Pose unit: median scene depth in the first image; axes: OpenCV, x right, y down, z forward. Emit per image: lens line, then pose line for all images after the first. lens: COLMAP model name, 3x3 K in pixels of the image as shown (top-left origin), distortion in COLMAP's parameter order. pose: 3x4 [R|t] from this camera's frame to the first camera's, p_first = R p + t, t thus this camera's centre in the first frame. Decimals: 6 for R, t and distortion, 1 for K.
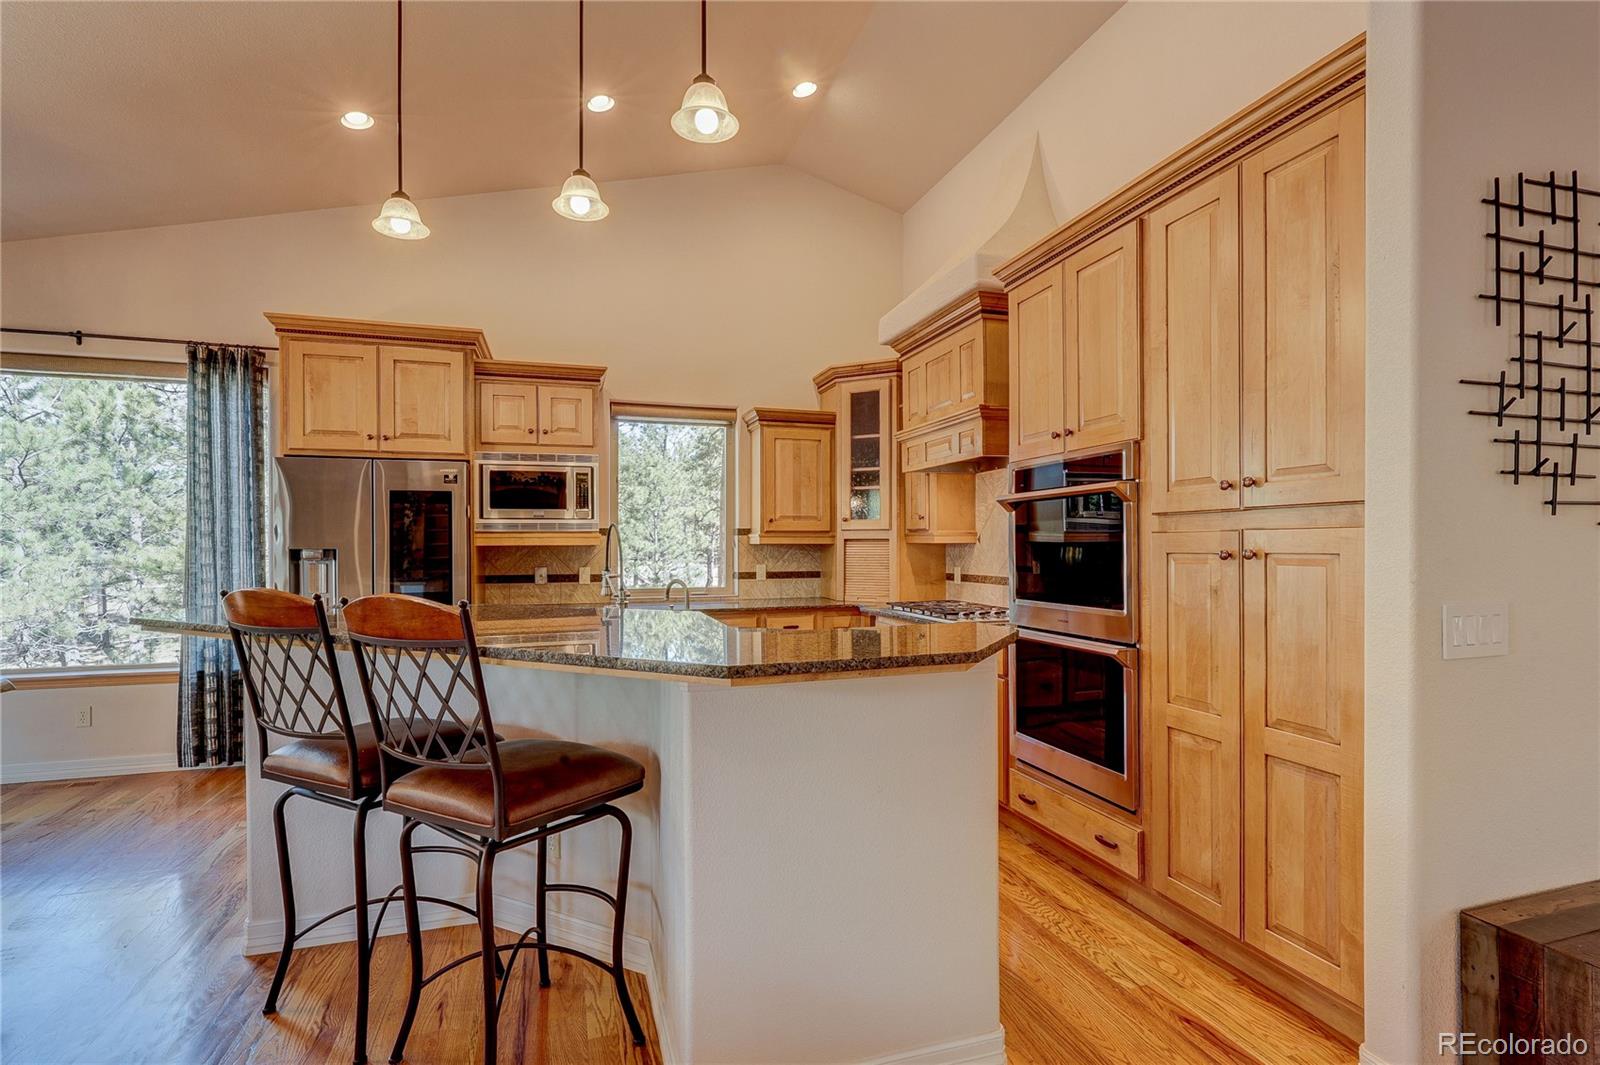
lens RADIAL K [[756.2, 0, 807.9], [0, 756.2, 542.2], [0, 0, 1]] dist [-0.004849, 0.001799]
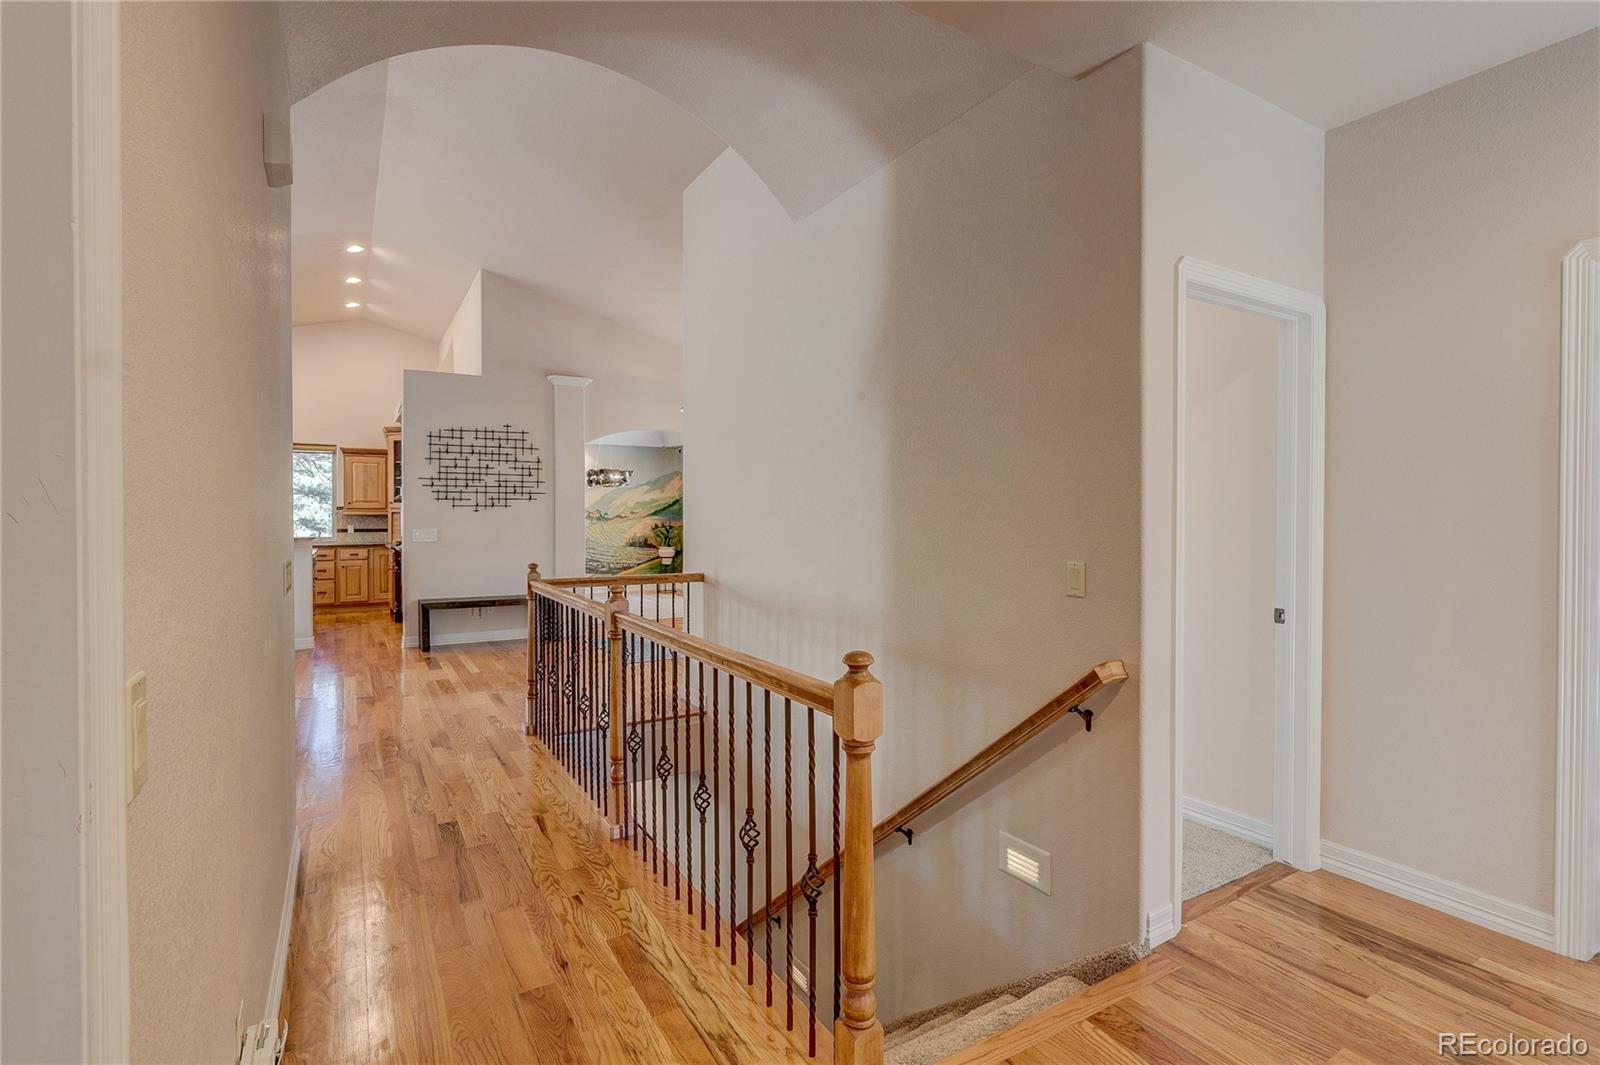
lens RADIAL K [[756.2, 0, 798.2], [0, 756.2, 520.7], [0, 0, 1]] dist [-0.004849, 0.001799]
pose [[0.974122, -0.000195, 0.226021, 0.833321], [-0.002639, 0.999922, 0.012233, -0.011040], [-0.226005, -0.012513, 0.974046, -1.545510]]
